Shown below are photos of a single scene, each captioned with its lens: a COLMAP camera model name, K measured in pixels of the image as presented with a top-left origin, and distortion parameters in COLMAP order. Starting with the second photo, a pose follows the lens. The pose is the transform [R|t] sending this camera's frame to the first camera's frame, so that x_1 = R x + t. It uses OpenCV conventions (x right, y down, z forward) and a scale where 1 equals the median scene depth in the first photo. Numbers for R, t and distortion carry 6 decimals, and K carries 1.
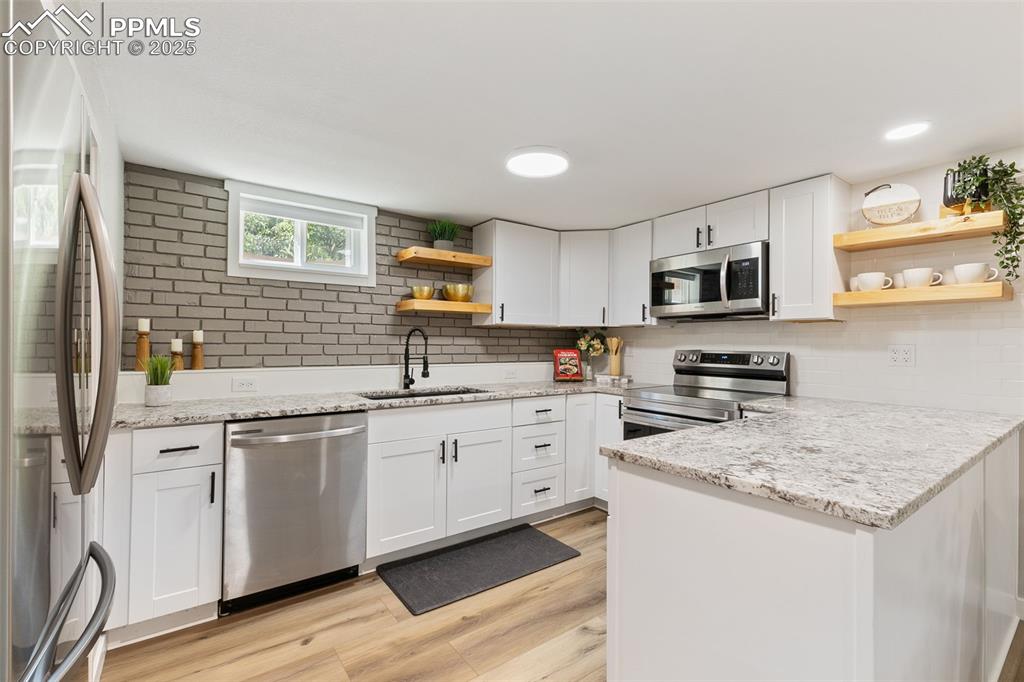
lens RADIAL K [[454.8, 0, 510.1], [0, 454.8, 338.9], [0, 0, 1]] dist [0.003253, 0.000243]
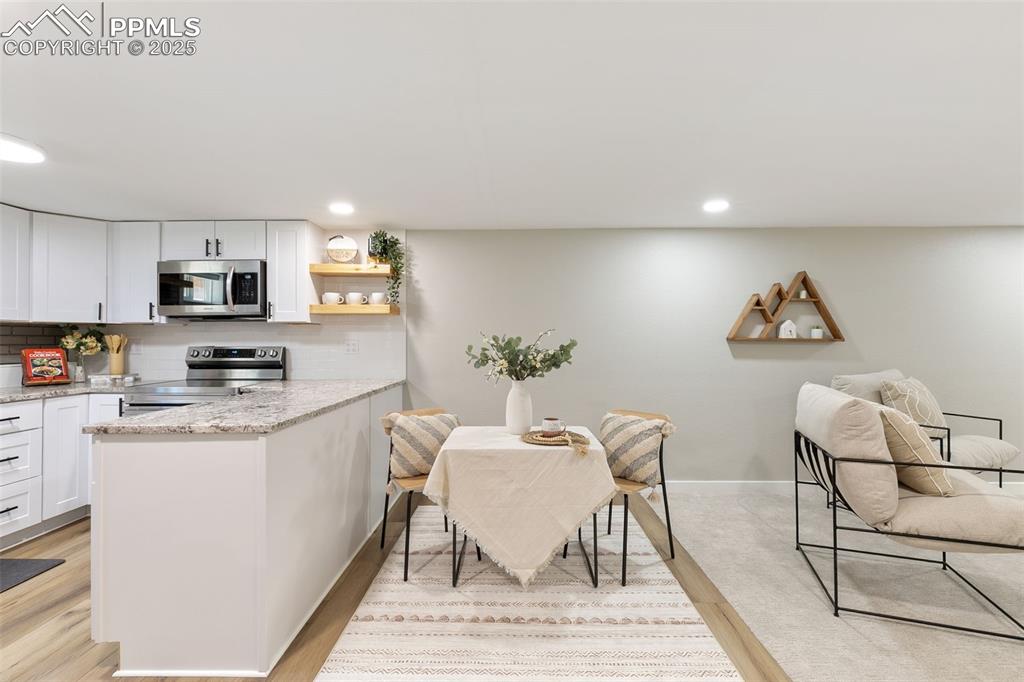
lens RADIAL K [[454.8, 0, 510.1], [0, 454.8, 338.9], [0, 0, 1]] dist [0.003253, 0.000243]
pose [[0.607164, -0.005165, 0.794560, -0.032331], [-0.000750, 0.999975, 0.007074, -0.002472], [-0.794576, -0.004891, 0.607144, -0.275201]]
